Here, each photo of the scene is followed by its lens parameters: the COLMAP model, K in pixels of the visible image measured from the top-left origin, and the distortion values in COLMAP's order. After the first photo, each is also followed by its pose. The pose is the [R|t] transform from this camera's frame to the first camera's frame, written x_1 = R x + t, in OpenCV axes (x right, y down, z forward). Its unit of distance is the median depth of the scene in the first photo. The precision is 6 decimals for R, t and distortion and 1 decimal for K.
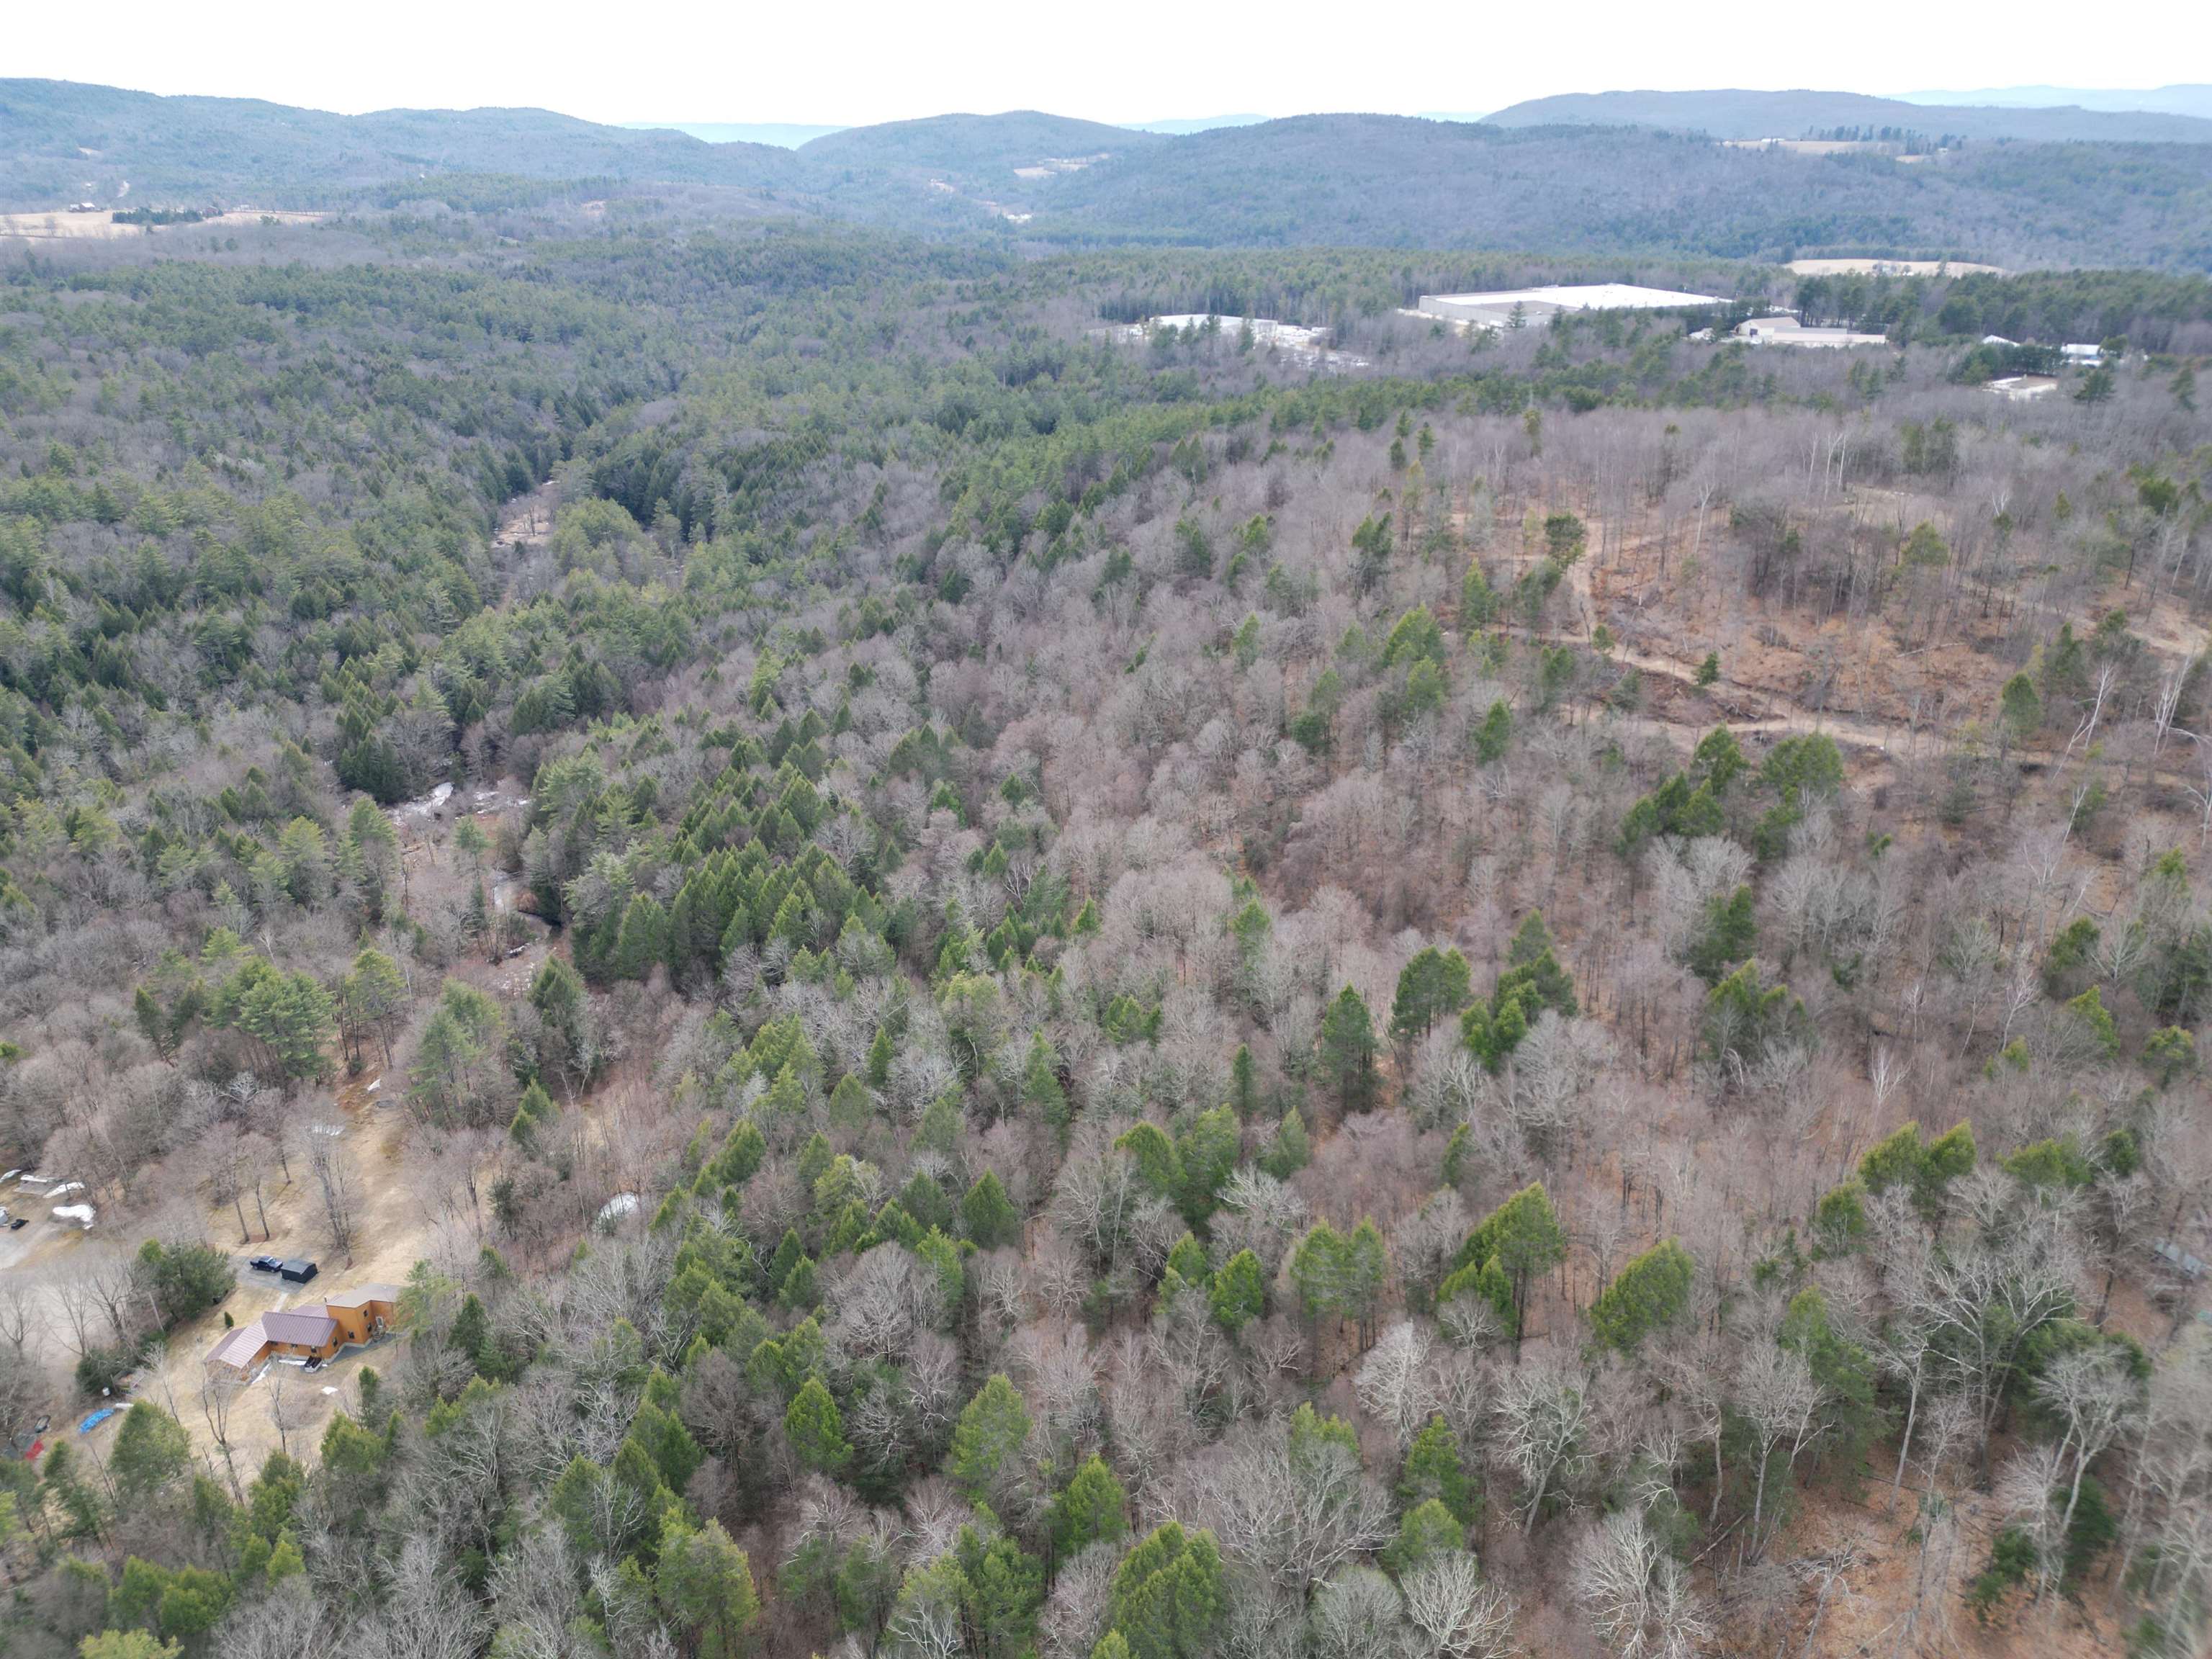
lens RADIAL K [[1550.8, 0, 1102.4], [0, 1550.8, 823.5], [0, 0, 1]] dist [0.072831, -0.063448]
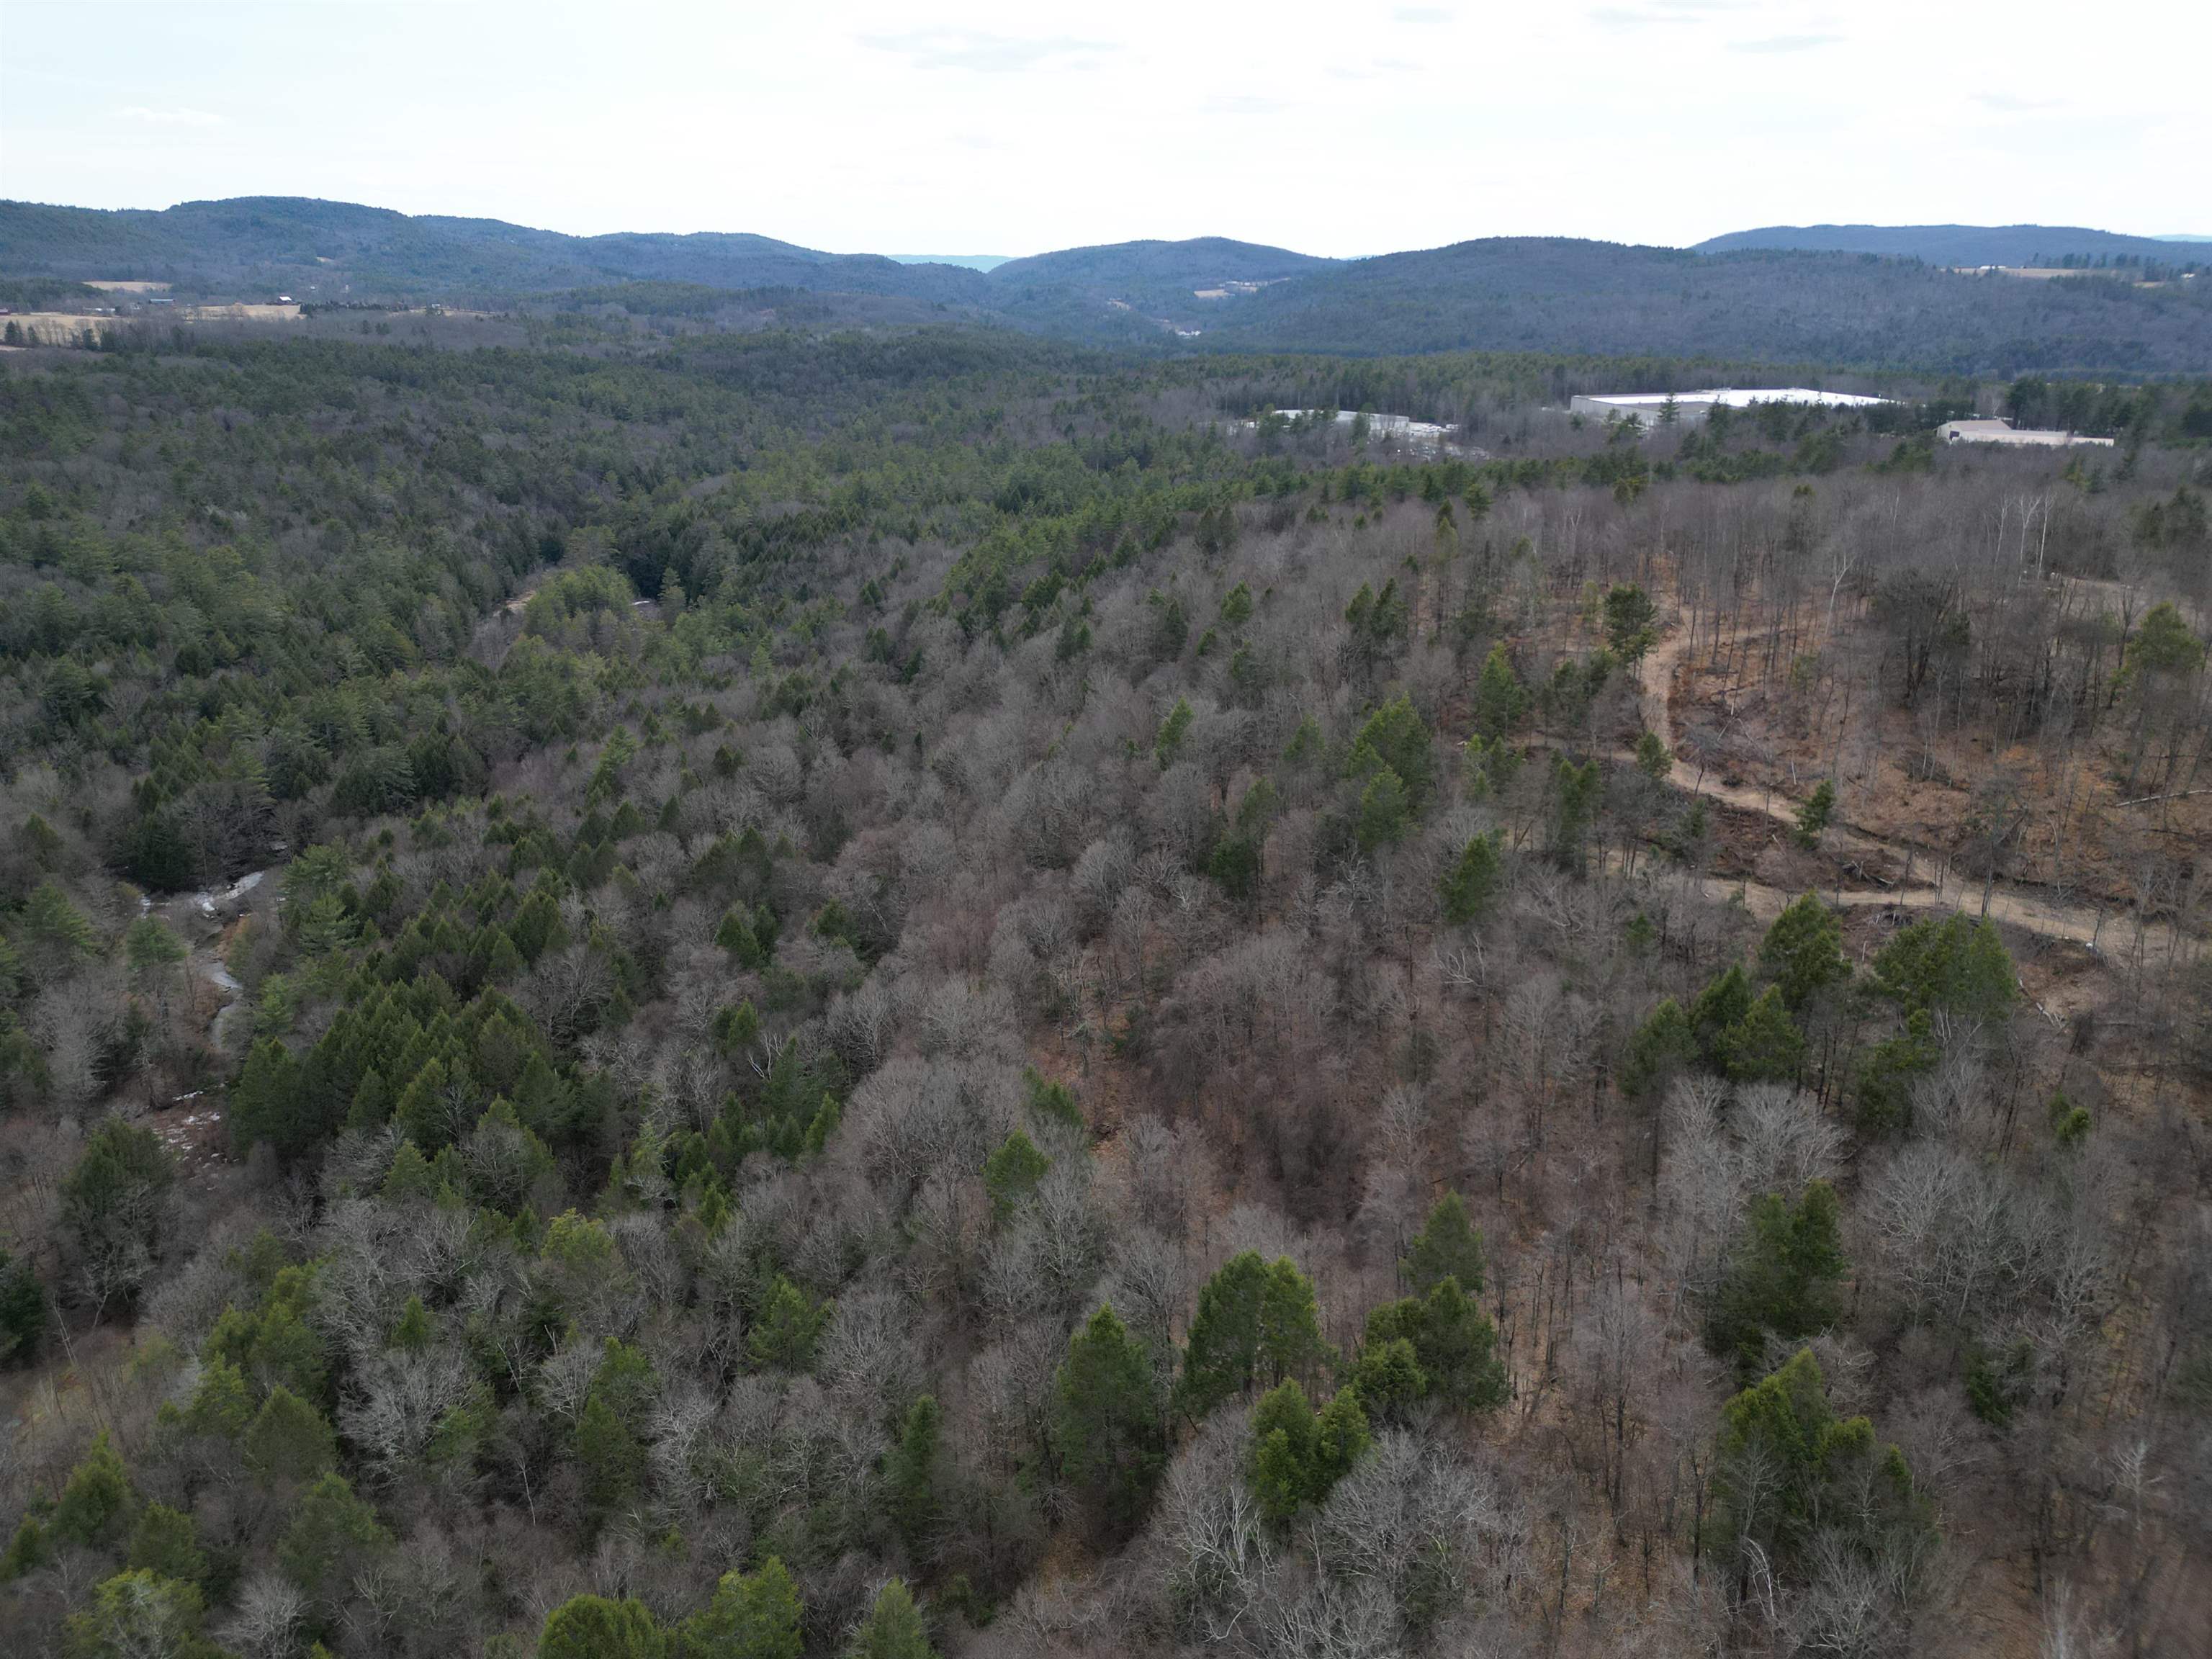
lens RADIAL K [[1550.8, 0, 1102.9], [0, 1550.8, 809.7], [0, 0, 1]] dist [0.072831, -0.063448]
pose [[0.992439, 0.051508, -0.111405, 0.080577], [-0.060557, 0.995000, -0.079421, -0.013099], [0.106757, 0.085567, 0.990596, 0.153218]]
